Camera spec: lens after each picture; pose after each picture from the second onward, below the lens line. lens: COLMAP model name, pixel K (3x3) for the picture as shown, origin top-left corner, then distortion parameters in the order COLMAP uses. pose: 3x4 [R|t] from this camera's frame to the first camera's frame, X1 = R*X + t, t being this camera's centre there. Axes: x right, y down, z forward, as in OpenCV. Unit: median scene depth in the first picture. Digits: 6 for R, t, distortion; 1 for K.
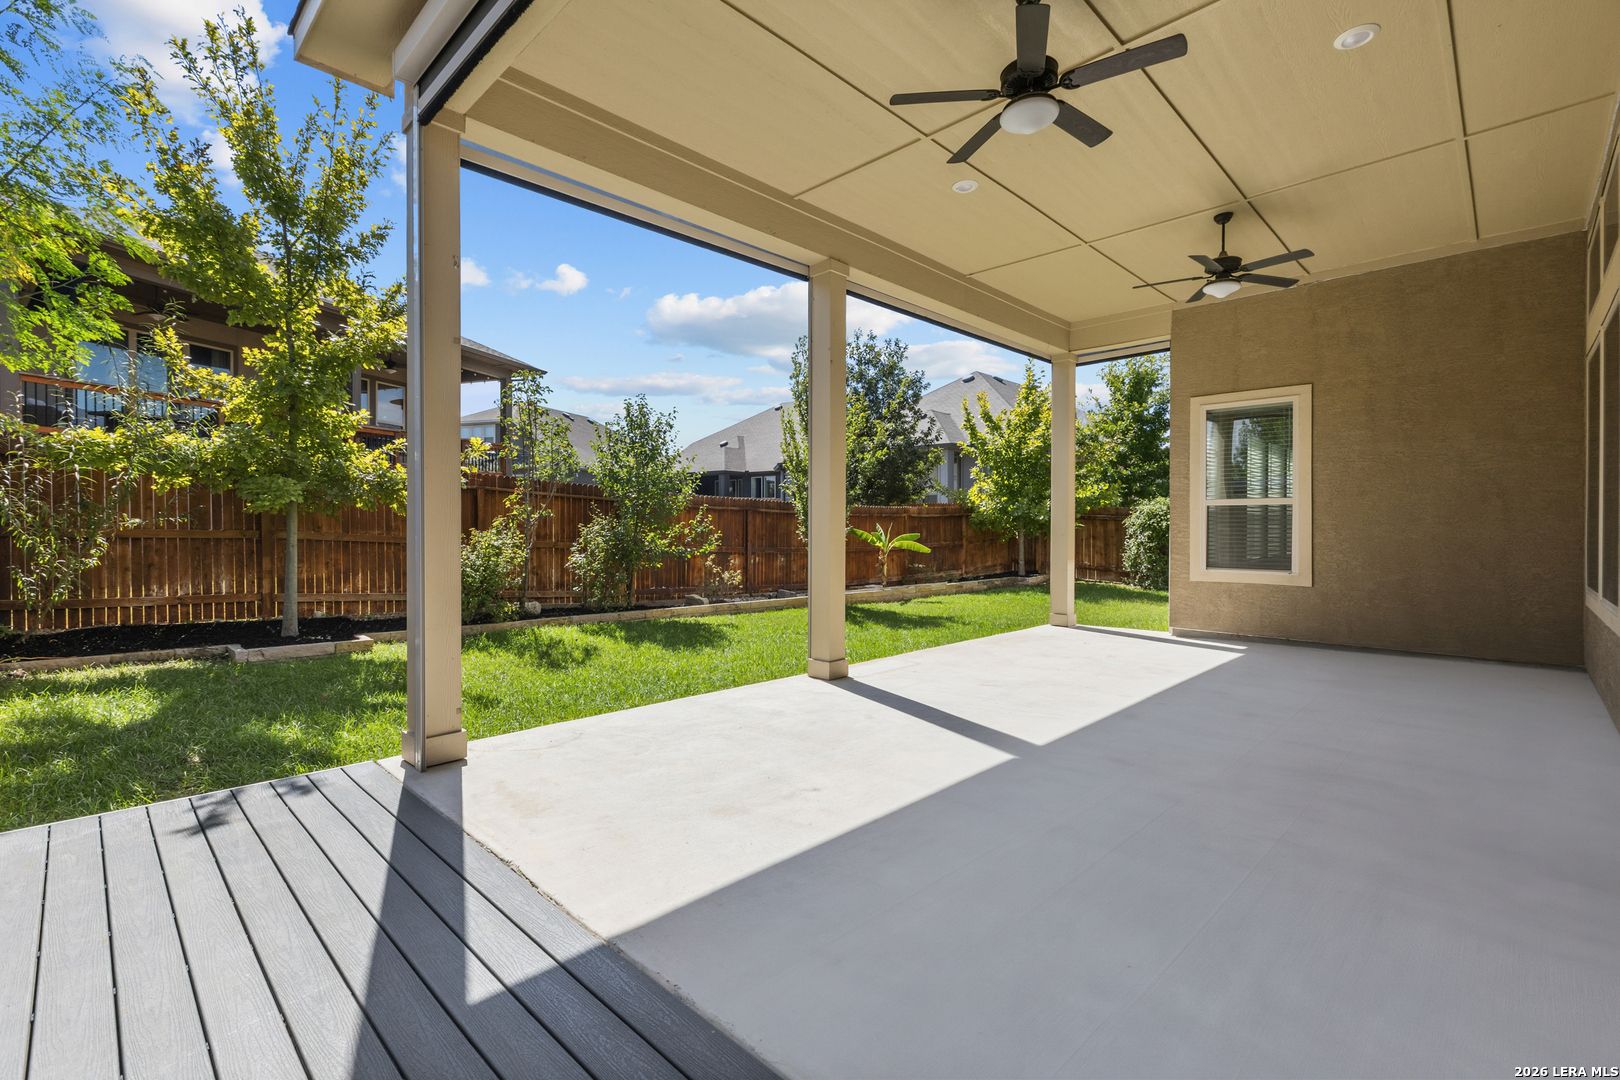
lens RADIAL K [[727.7, 0, 808.9], [0, 727.7, 534.7], [0, 0, 1]] dist [0.008927, -0.002212]
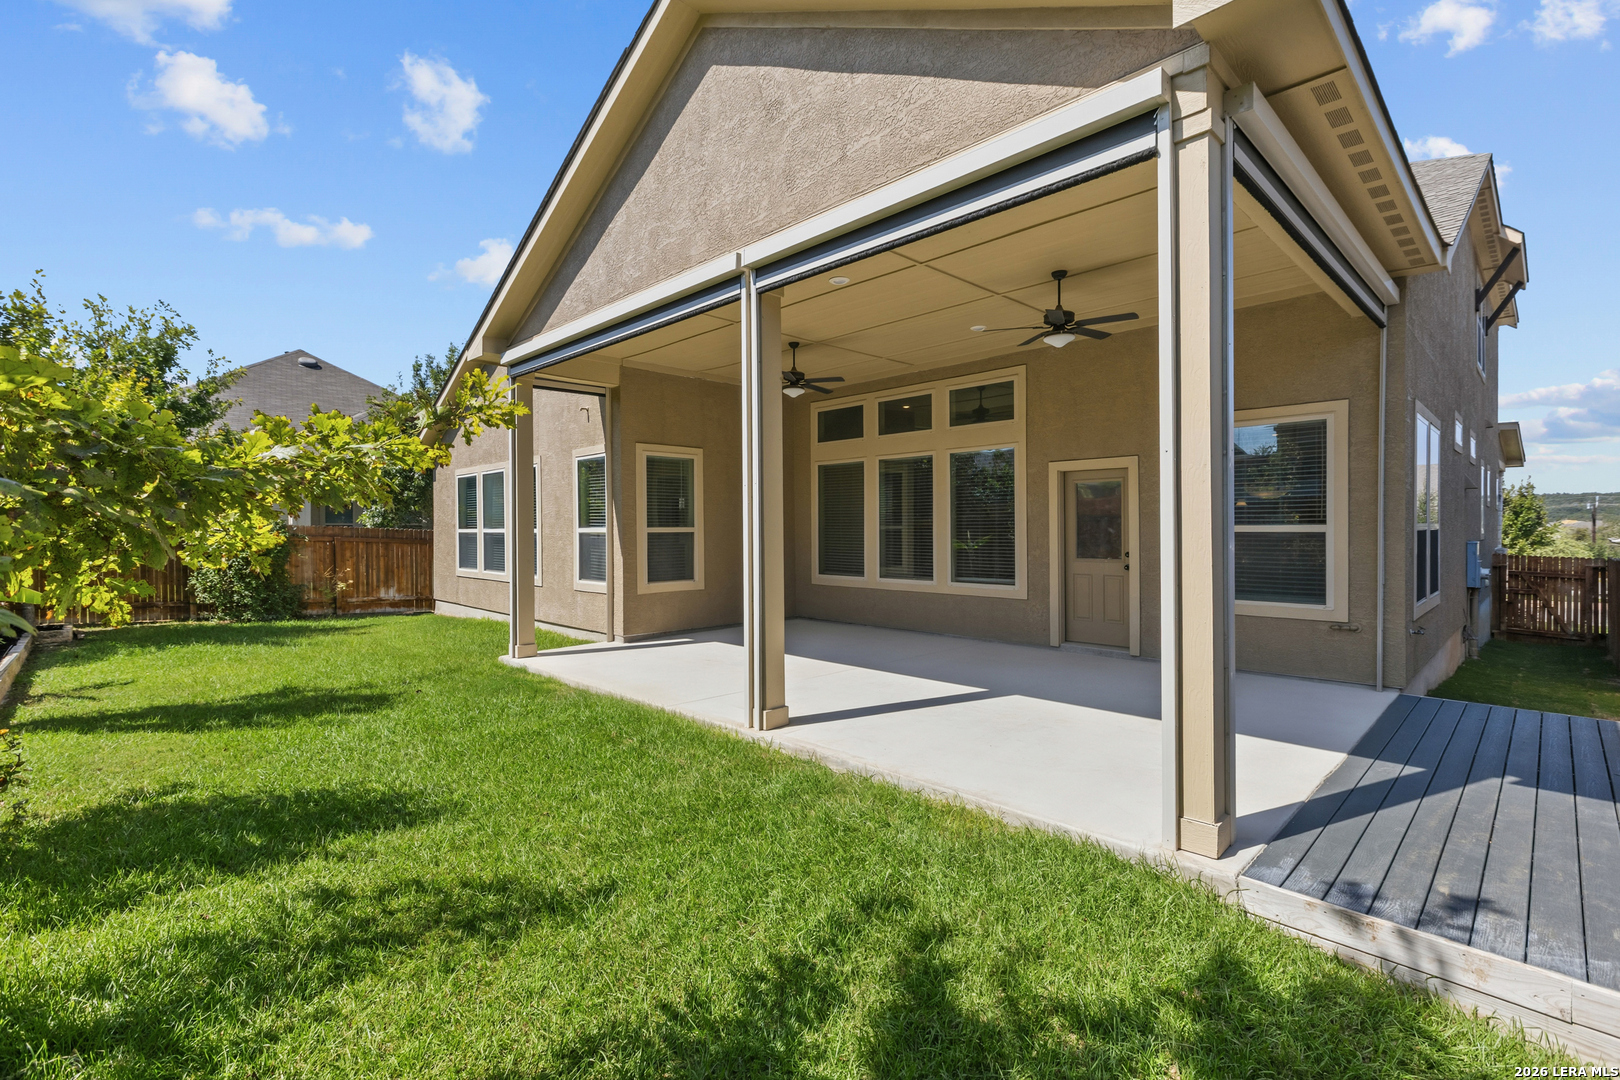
lens RADIAL K [[727.7, 0, 809.1], [0, 727.7, 533.4], [0, 0, 1]] dist [0.008927, -0.002212]
pose [[0.012712, -0.011414, 0.999854, -1.594847], [0.016391, 0.999803, 0.011205, -0.109765], [-0.999785, 0.016246, 0.012896, 1.643511]]
